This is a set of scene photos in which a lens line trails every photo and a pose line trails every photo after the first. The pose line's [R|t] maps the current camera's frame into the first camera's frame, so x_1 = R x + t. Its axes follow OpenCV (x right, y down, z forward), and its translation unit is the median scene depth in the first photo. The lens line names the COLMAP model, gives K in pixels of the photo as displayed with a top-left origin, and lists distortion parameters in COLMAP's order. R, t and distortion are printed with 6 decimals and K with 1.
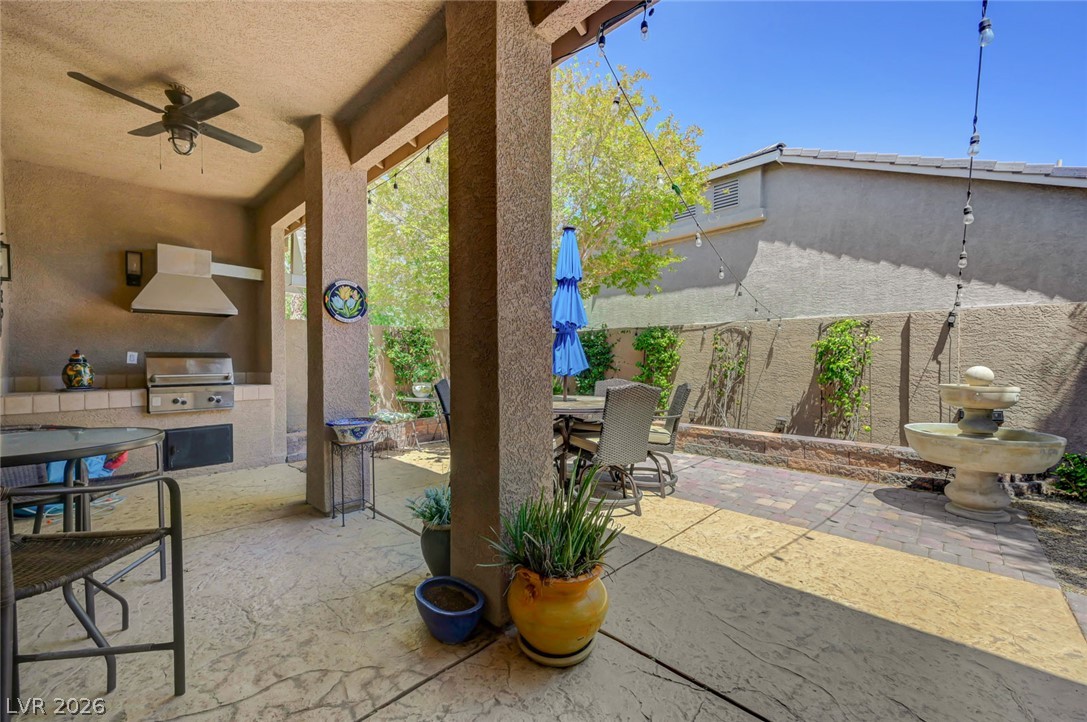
lens RADIAL K [[431.5, 0, 544.1], [0, 431.5, 361.9], [0, 0, 1]] dist [0.001239, 0.000306]
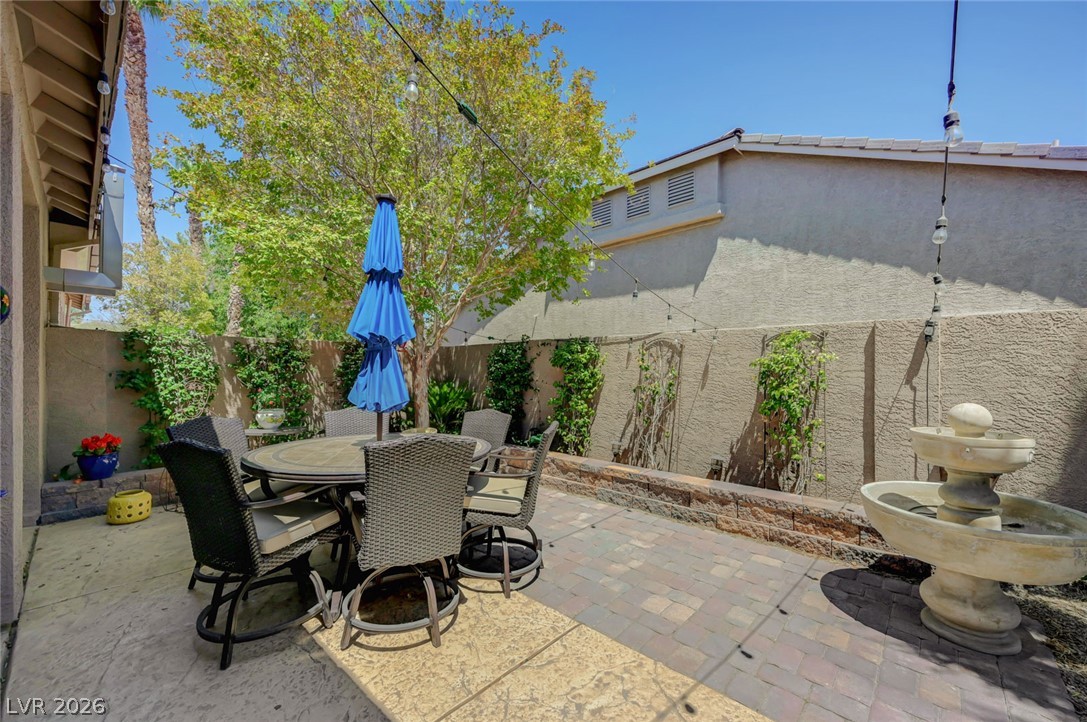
lens RADIAL K [[431.5, 0, 542.5], [0, 431.5, 364.7], [0, 0, 1]] dist [0.001239, 0.000306]
pose [[0.999842, 0.000139, 0.017790, 0.246626], [0.000111, 0.999901, -0.014088, -0.027353], [-0.017791, 0.014087, 0.999742, 0.251734]]
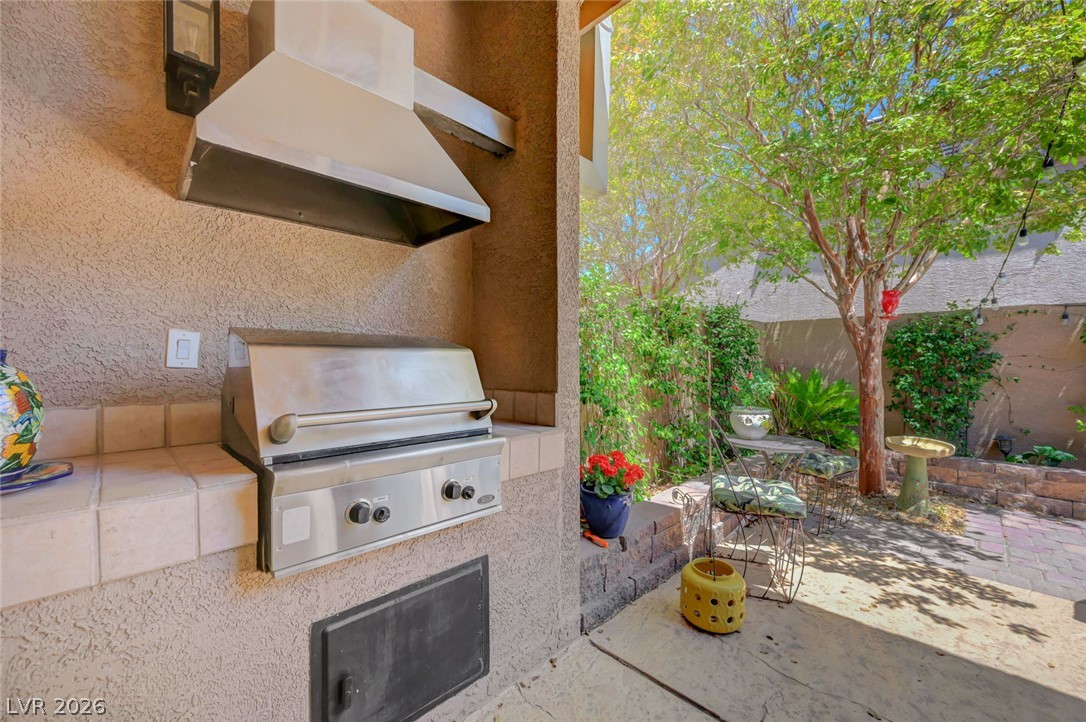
lens RADIAL K [[431.1, 0, 545.9], [0, 431.1, 368.3], [0, 0, 1]] dist [0.001239, 0.000306]
pose [[0.999847, 0.002895, -0.017279, -0.629877], [-0.002801, 0.999981, 0.005506, 0.001790], [0.017295, -0.005457, 0.999836, 0.635777]]
